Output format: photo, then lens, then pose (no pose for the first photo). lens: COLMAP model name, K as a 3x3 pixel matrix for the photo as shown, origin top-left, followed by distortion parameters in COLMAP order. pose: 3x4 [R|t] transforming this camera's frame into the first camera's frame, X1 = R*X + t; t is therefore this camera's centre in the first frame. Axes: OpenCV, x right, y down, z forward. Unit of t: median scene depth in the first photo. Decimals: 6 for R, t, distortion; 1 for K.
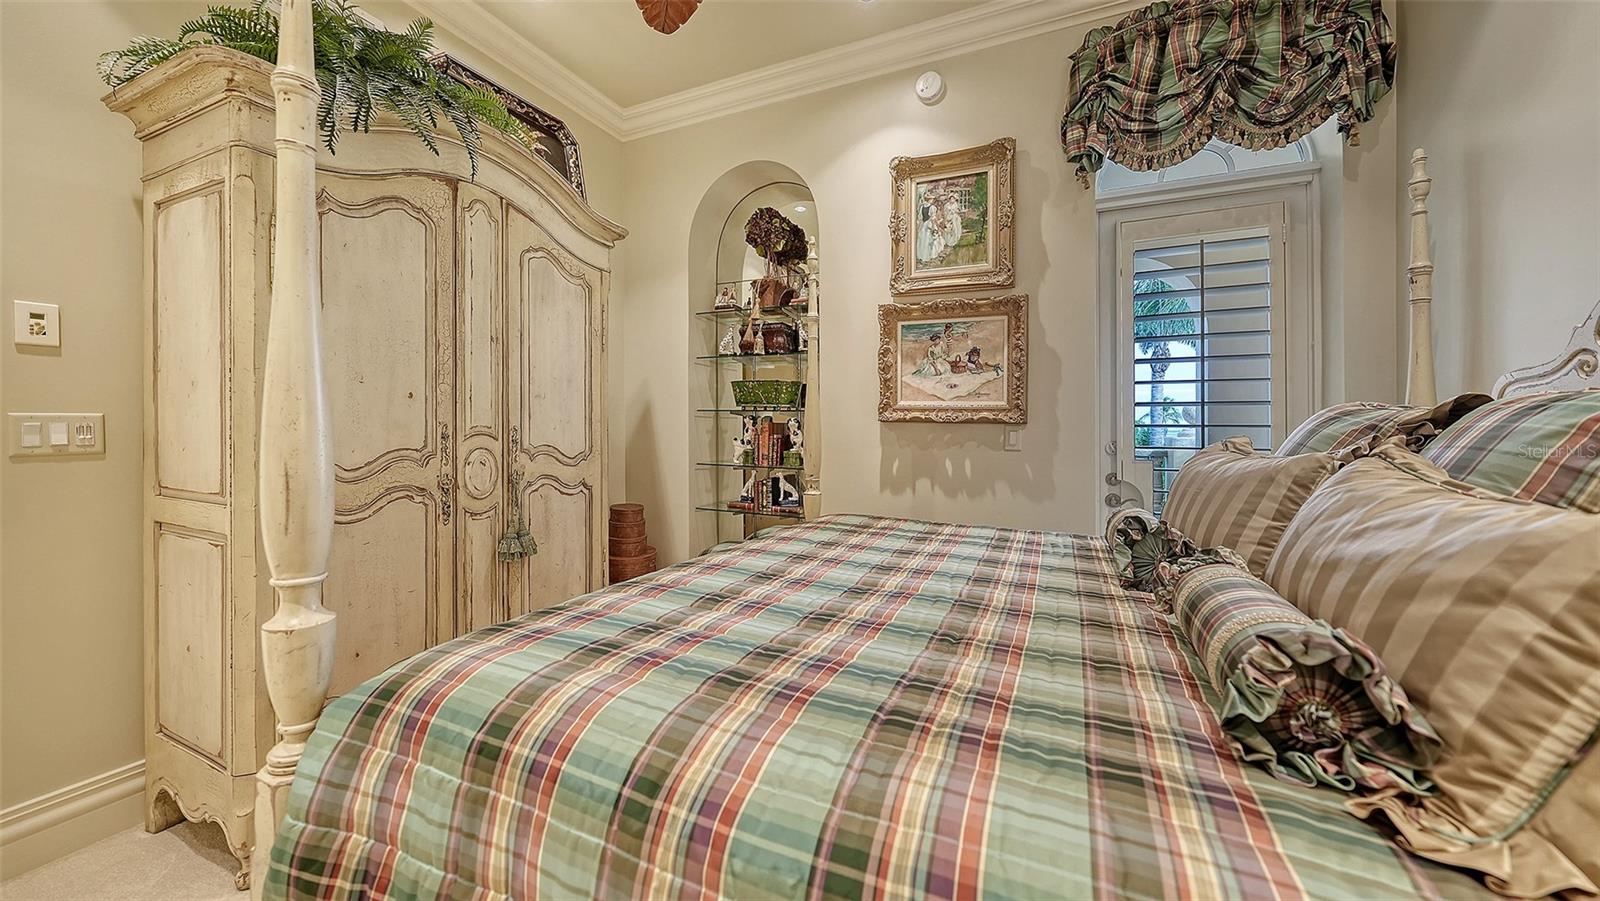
lens RADIAL K [[575.4, 0, 796.9], [0, 575.4, 429.9], [0, 0, 1]] dist [0.000392, 0.000015]
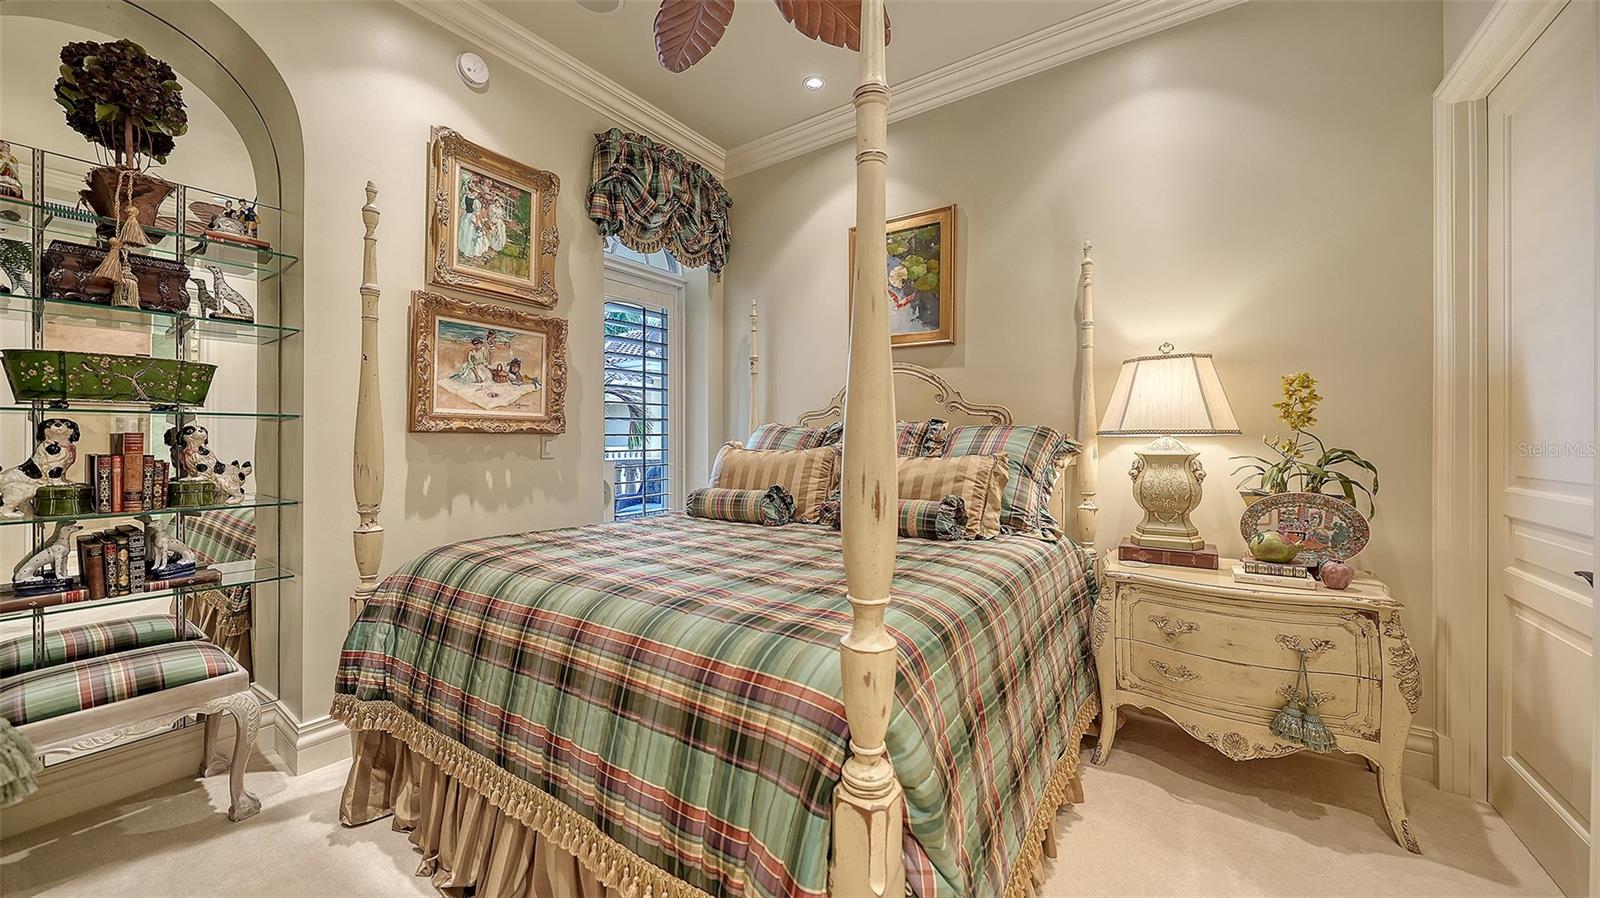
lens RADIAL K [[589.9, 0, 794.7], [0, 589.9, 437.0], [0, 0, 1]] dist [0.012012, -0.000060]
pose [[0.157205, -0.008053, 0.987533, -0.641891], [0.014563, 0.999877, 0.005836, -0.004425], [-0.987459, 0.013464, 0.157303, 0.351547]]
